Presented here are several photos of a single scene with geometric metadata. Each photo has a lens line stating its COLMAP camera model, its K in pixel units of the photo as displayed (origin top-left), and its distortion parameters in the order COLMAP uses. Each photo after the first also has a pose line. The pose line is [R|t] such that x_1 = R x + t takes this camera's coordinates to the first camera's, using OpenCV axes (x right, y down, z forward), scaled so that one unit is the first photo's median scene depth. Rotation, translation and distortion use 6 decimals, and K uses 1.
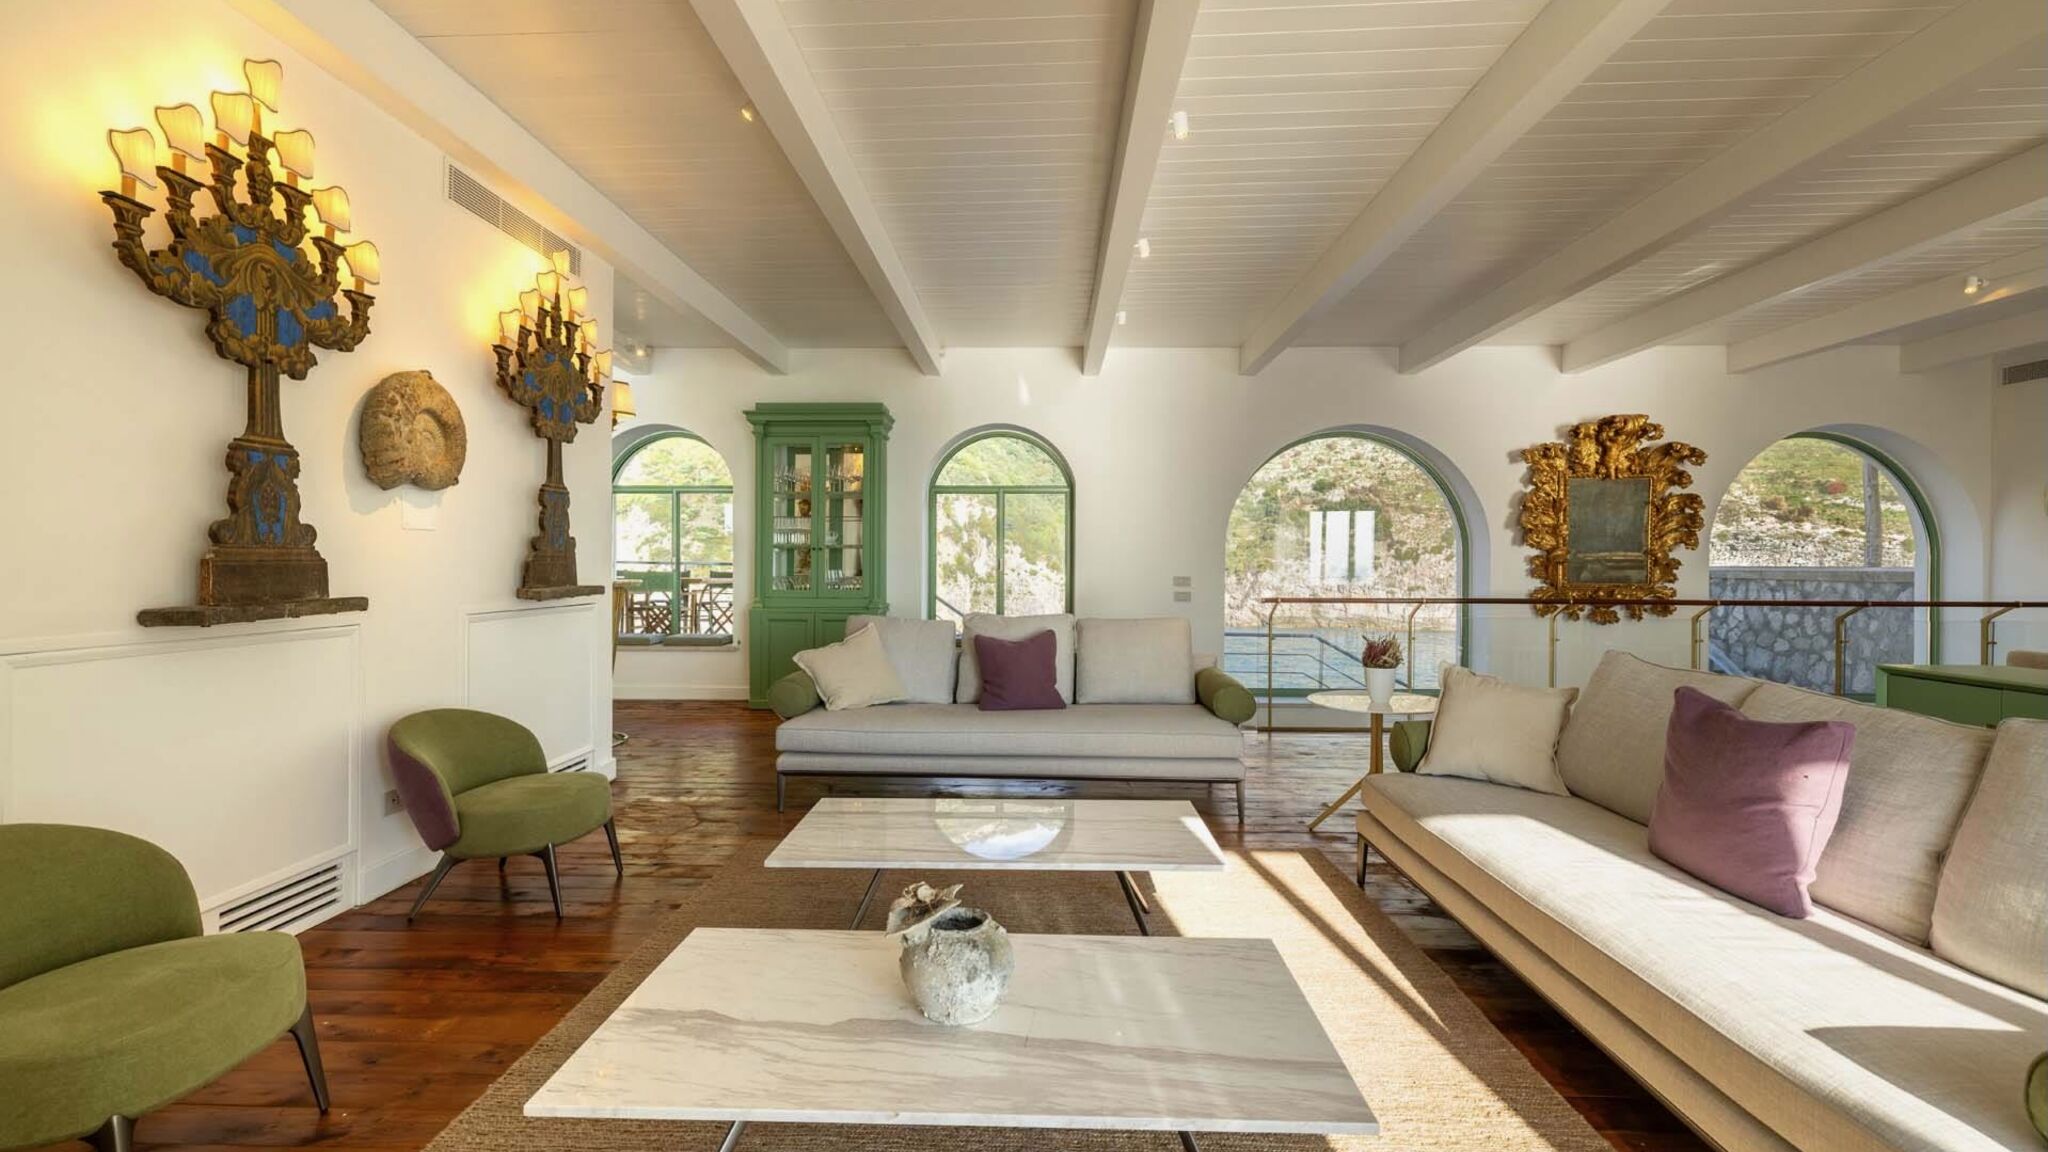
lens RADIAL K [[854.0, 0, 1024.0], [0, 854.0, 576.0], [0, 0, 1]] dist [0.000367, 0.000146]
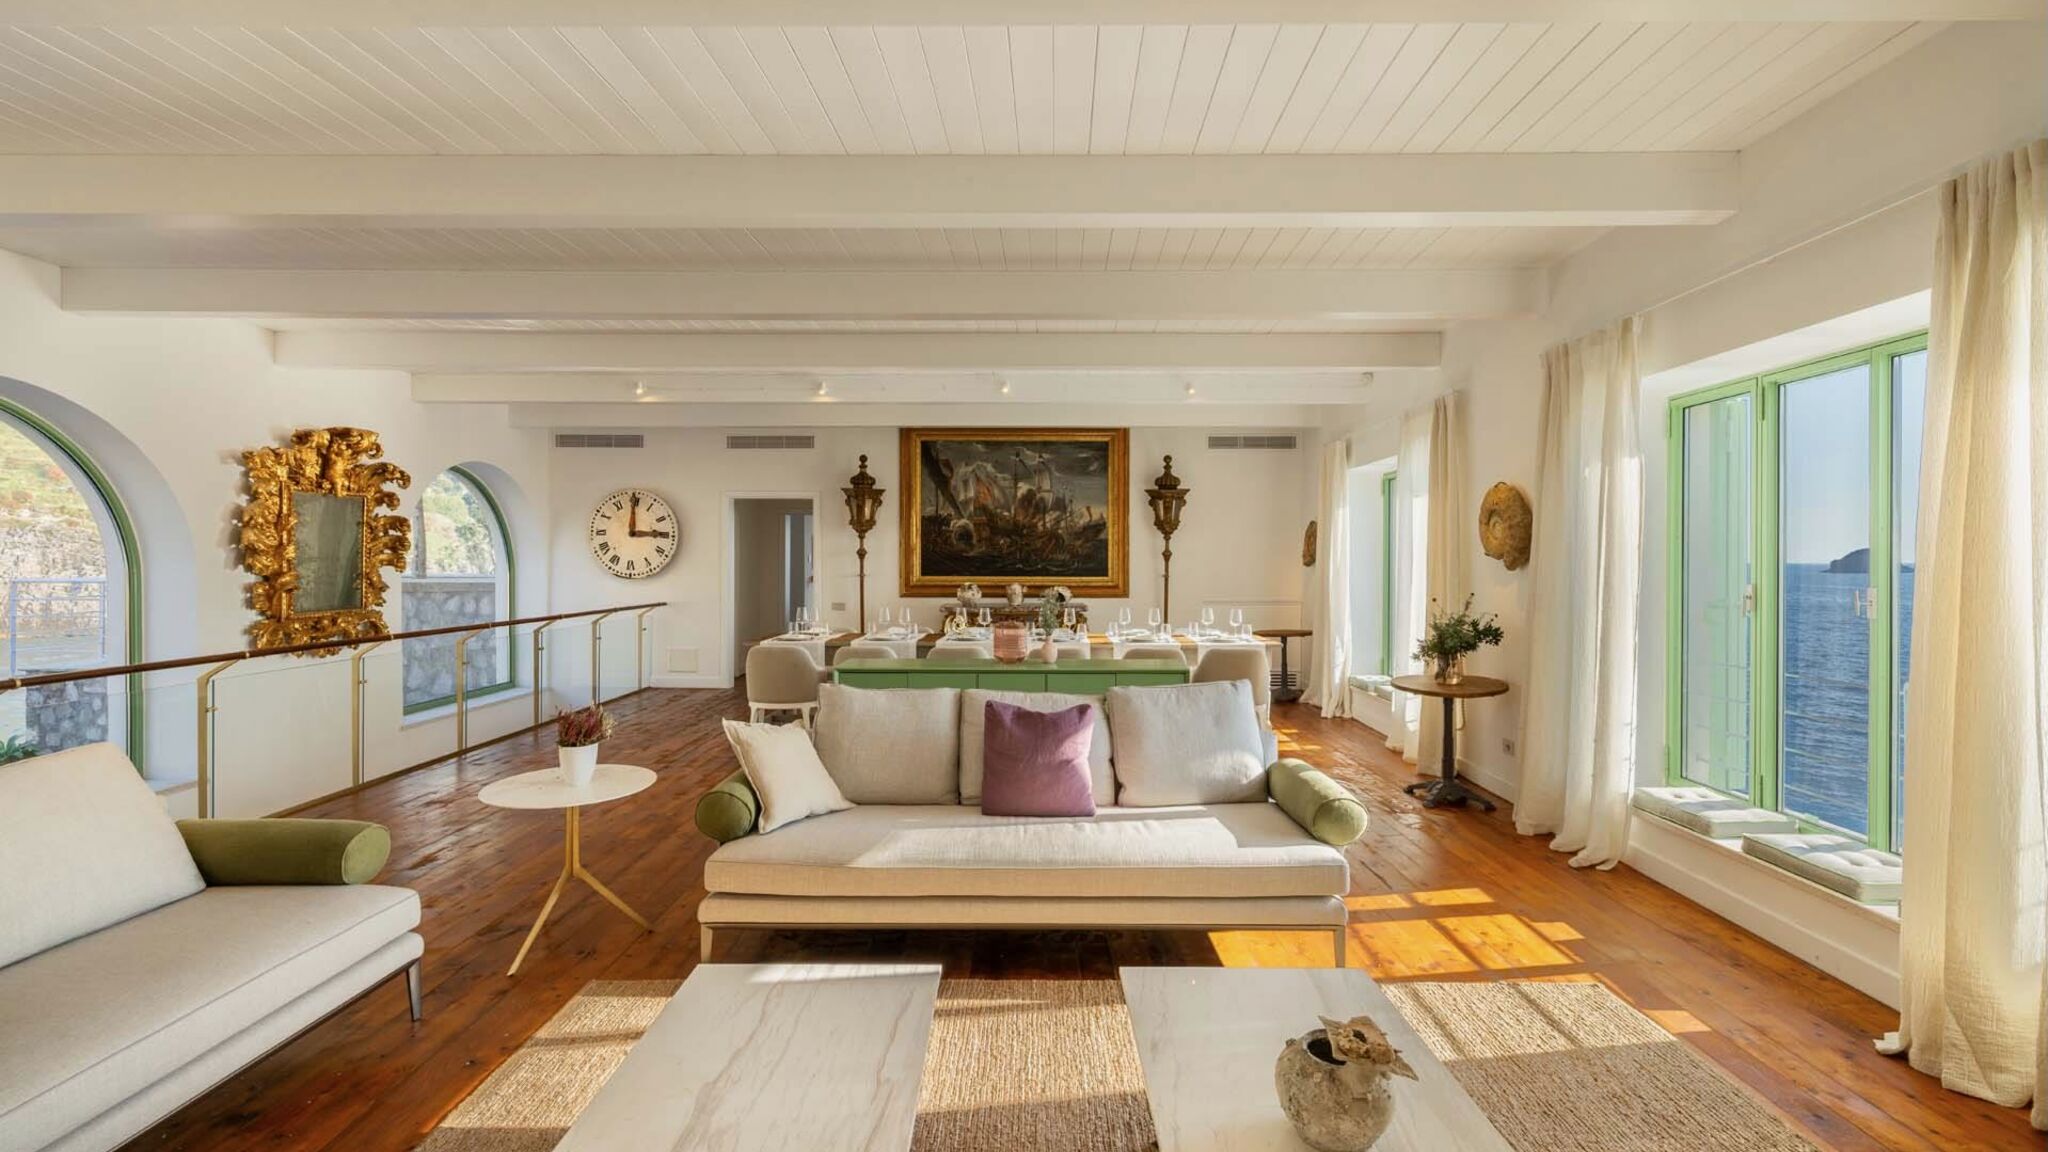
lens RADIAL K [[854.0, 0, 1024.0], [0, 854.0, 576.0], [0, 0, 1]] dist [0.000367, 0.000146]
pose [[-0.015954, -0.021044, 0.999651, -0.227440], [0.011109, 0.999713, 0.021223, -0.039424], [-0.999811, 0.011444, -0.015715, 0.285334]]
